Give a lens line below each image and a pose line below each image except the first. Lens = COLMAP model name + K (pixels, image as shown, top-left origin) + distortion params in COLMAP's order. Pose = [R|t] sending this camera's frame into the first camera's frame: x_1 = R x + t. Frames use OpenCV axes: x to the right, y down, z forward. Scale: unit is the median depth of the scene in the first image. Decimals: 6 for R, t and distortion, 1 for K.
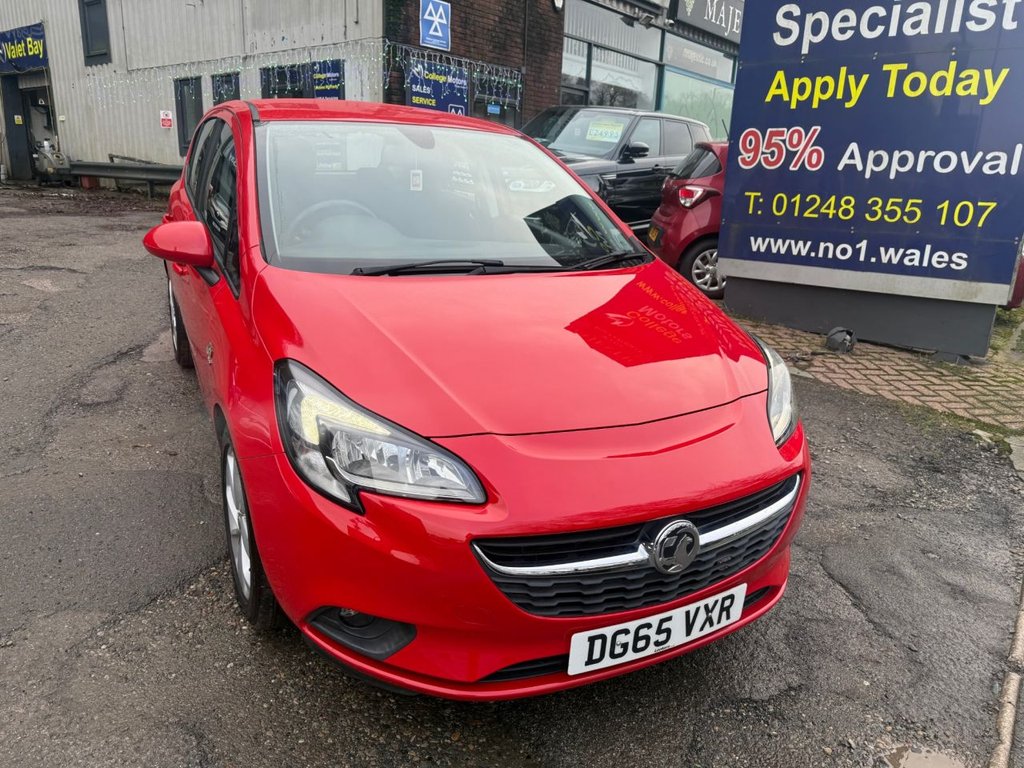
lens RADIAL K [[736.3, 0, 512.0], [0, 736.3, 384.0], [0, 0, 1]] dist [-0.000124, -0.006211]
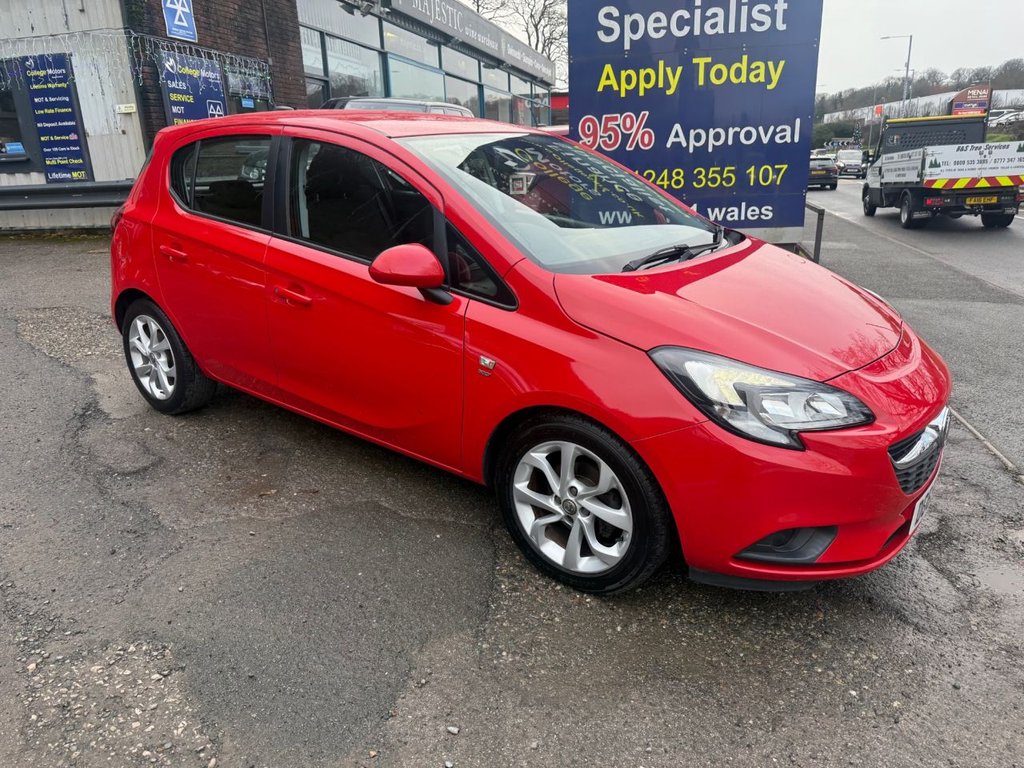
lens RADIAL K [[731.1, 0, 522.7], [0, 731.1, 380.6], [0, 0, 1]] dist [0.025401, -0.032941]
pose [[0.897254, -0.189144, 0.398949, -0.312824], [0.182208, 0.981685, 0.055628, -0.027307], [-0.402164, 0.022779, 0.915284, 0.011222]]
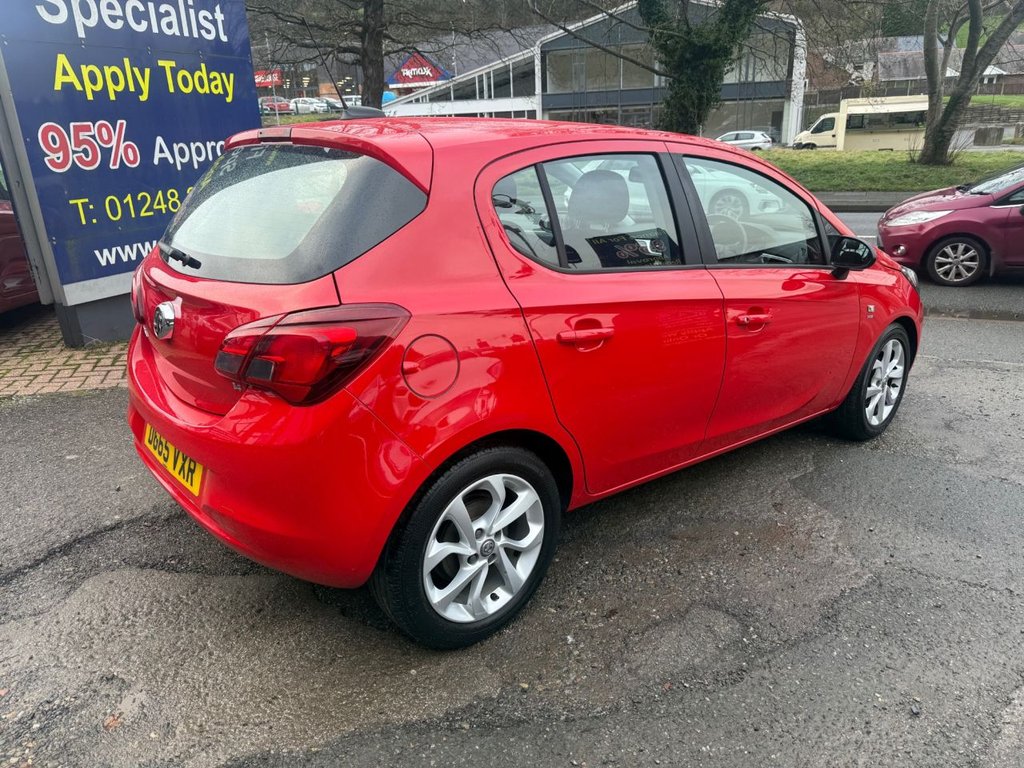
lens RADIAL K [[722.4, 0, 512.0], [0, 722.4, 384.0], [0, 0, 1]] dist [0.011650, -0.015163]
pose [[-0.207294, -0.350186, 0.913454, -0.644572], [0.299181, 0.866306, 0.400006, -0.278686], [-0.931407, 0.356207, -0.074811, 0.724791]]
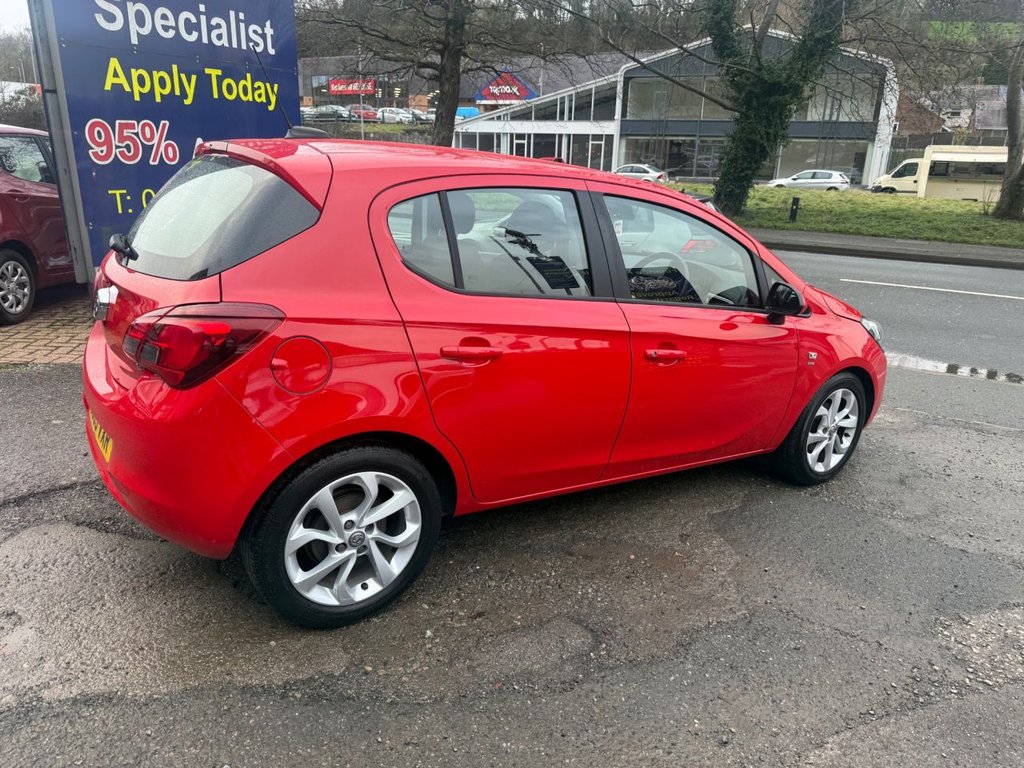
lens RADIAL K [[718.7, 0, 512.0], [0, 718.7, 384.0], [0, 0, 1]] dist [0.020667, -0.024534]
pose [[-0.096803, -0.343841, 0.934025, -0.685247], [0.243898, 0.901625, 0.357191, -0.261050], [-0.964958, 0.262384, -0.003418, 0.635366]]
